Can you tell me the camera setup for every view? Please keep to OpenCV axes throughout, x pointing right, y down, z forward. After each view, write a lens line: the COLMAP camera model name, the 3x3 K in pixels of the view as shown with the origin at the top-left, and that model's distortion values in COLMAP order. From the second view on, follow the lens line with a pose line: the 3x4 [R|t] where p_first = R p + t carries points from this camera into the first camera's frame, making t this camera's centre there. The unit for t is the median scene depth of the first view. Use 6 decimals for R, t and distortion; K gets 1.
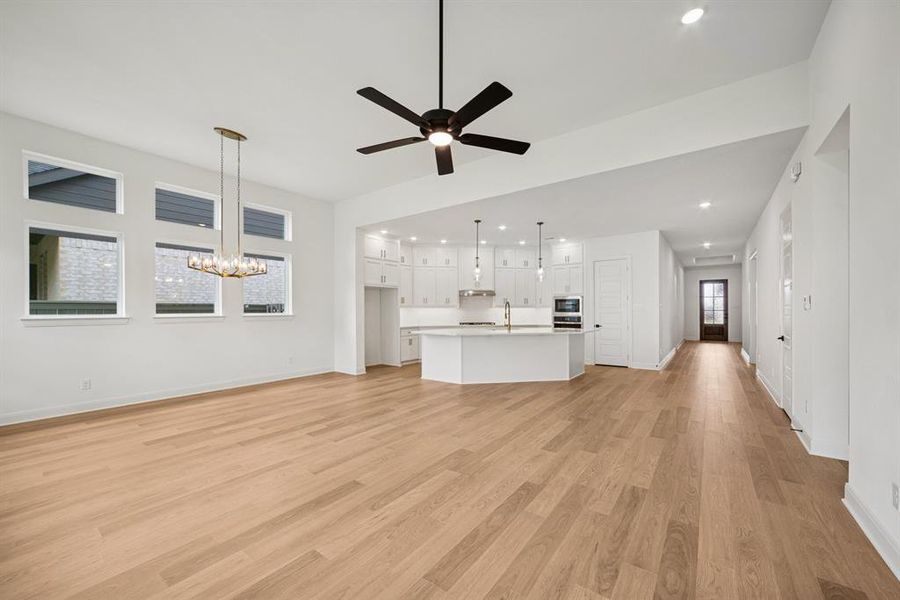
lens RADIAL K [[354.3, 0, 451.2], [0, 354.3, 305.7], [0, 0, 1]] dist [0.000391, 0.000530]
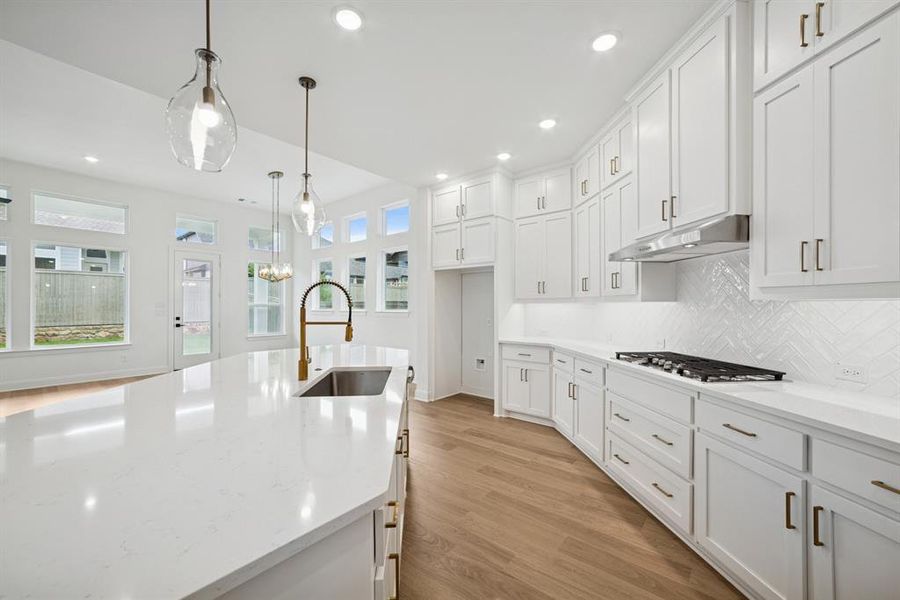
lens RADIAL K [[354.3, 0, 451.2], [0, 354.3, 305.7], [0, 0, 1]] dist [0.000391, 0.000530]
pose [[-0.039231, 0.000707, -0.999230, 0.348926], [0.010294, 0.999947, 0.000304, 0.008256], [0.999177, -0.010274, -0.039236, 0.891458]]
